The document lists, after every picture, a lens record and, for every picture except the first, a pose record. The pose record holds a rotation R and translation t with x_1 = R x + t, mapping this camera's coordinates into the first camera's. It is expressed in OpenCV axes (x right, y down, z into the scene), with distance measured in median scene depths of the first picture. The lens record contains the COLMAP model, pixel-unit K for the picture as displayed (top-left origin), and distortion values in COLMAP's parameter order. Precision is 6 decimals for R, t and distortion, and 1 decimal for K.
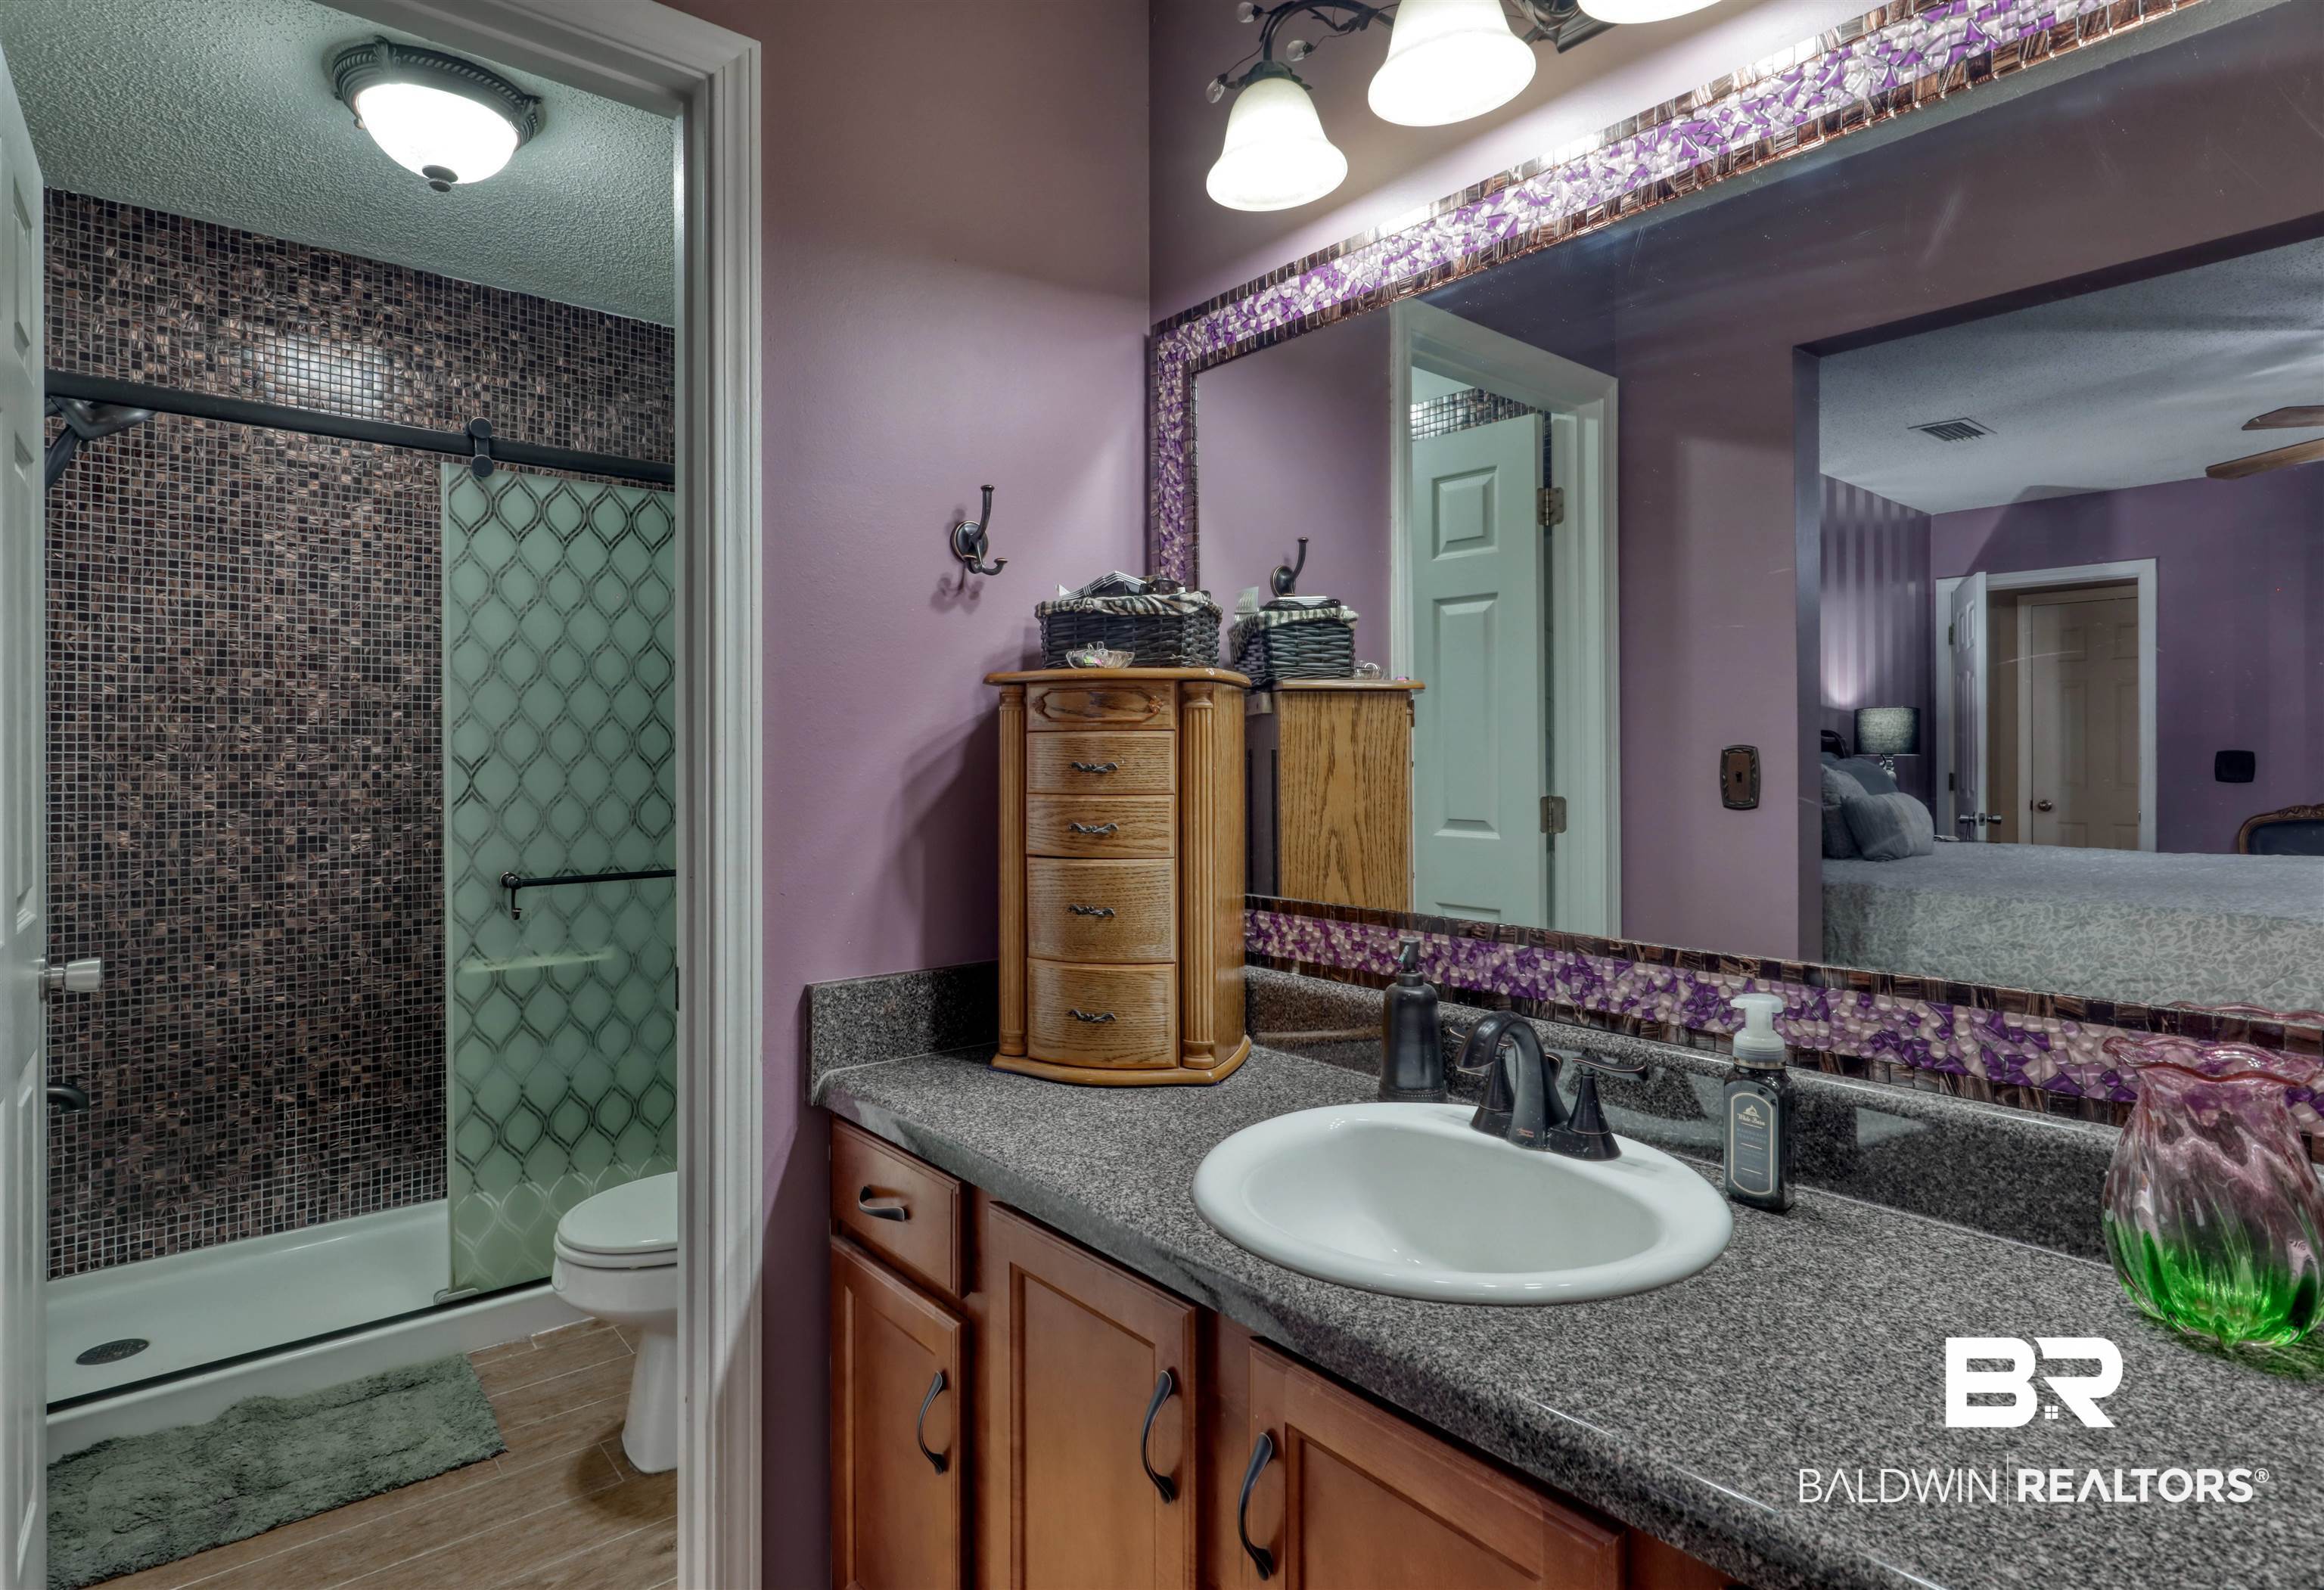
lens RADIAL K [[1199.6, 0, 1159.5], [0, 1199.6, 748.3], [0, 0, 1]] dist [-0.001471, -0.000547]
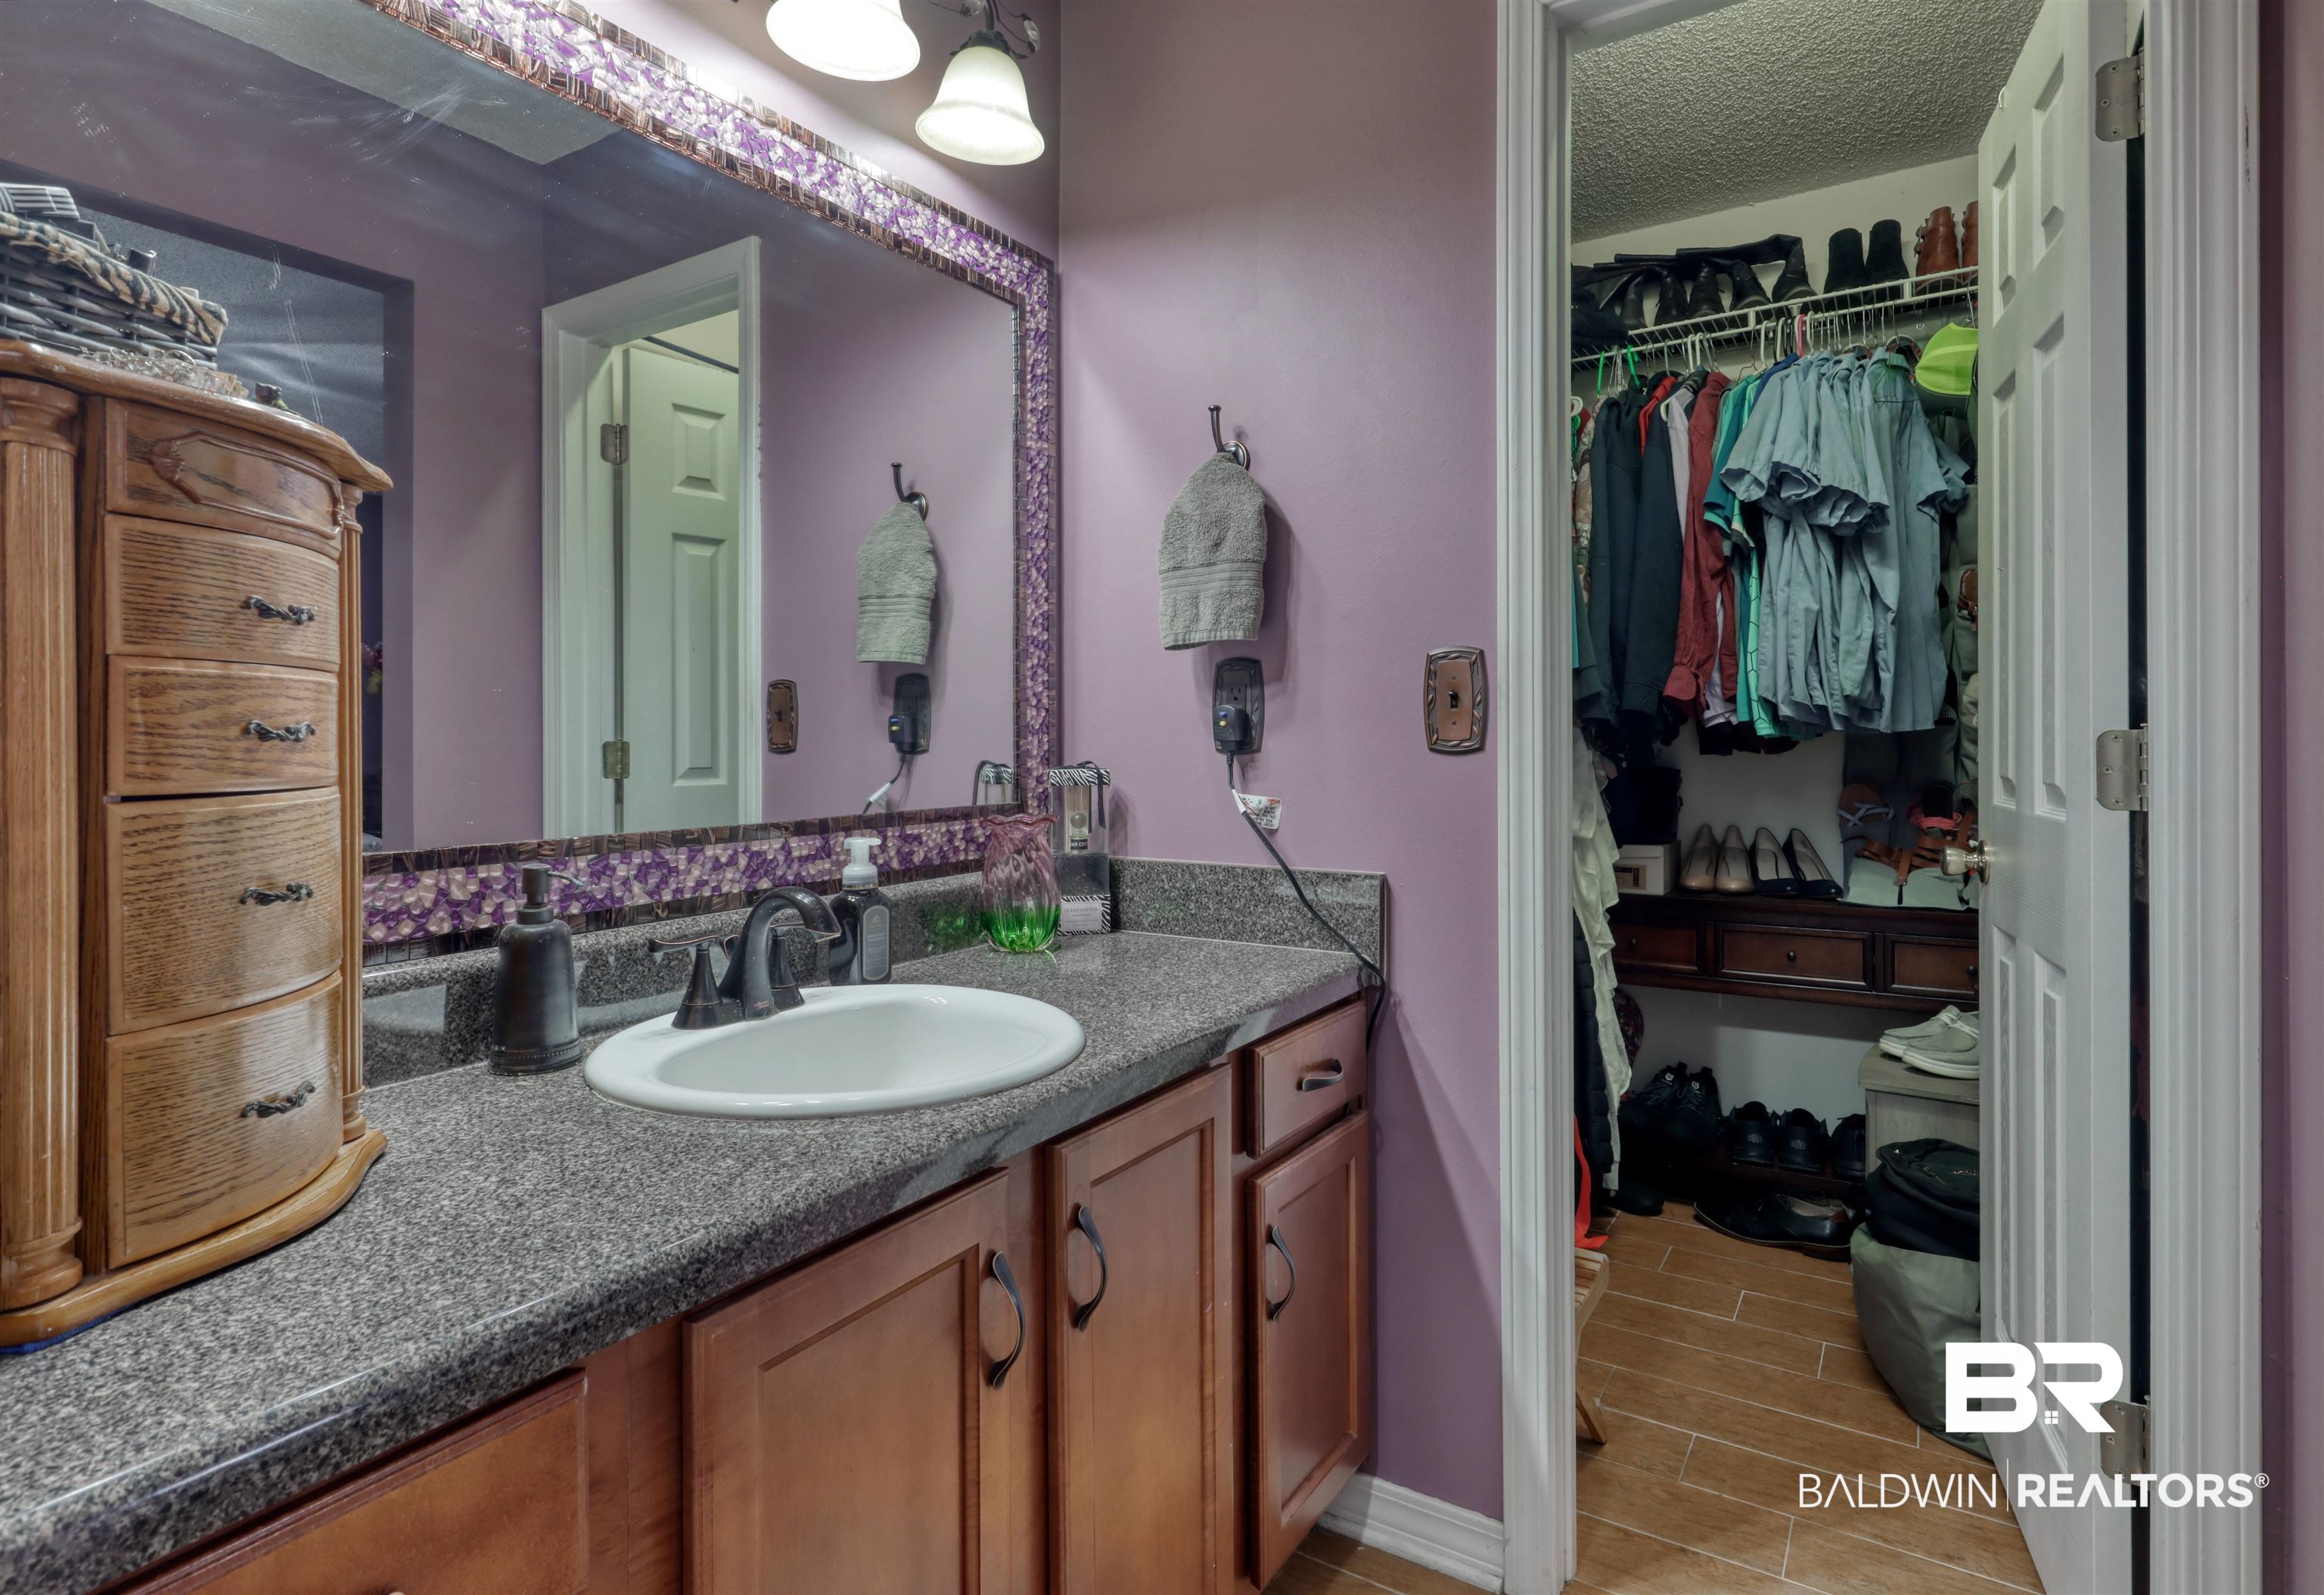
lens RADIAL K [[1180.4, 0, 1159.6], [0, 1180.4, 737.7], [0, 0, 1]] dist [0.000297, 0.000192]
pose [[-0.301007, 0.004948, 0.953609, -0.742770], [0.005836, 0.999977, -0.003346, 0.084357], [-0.953604, 0.004558, -0.301029, 0.912992]]
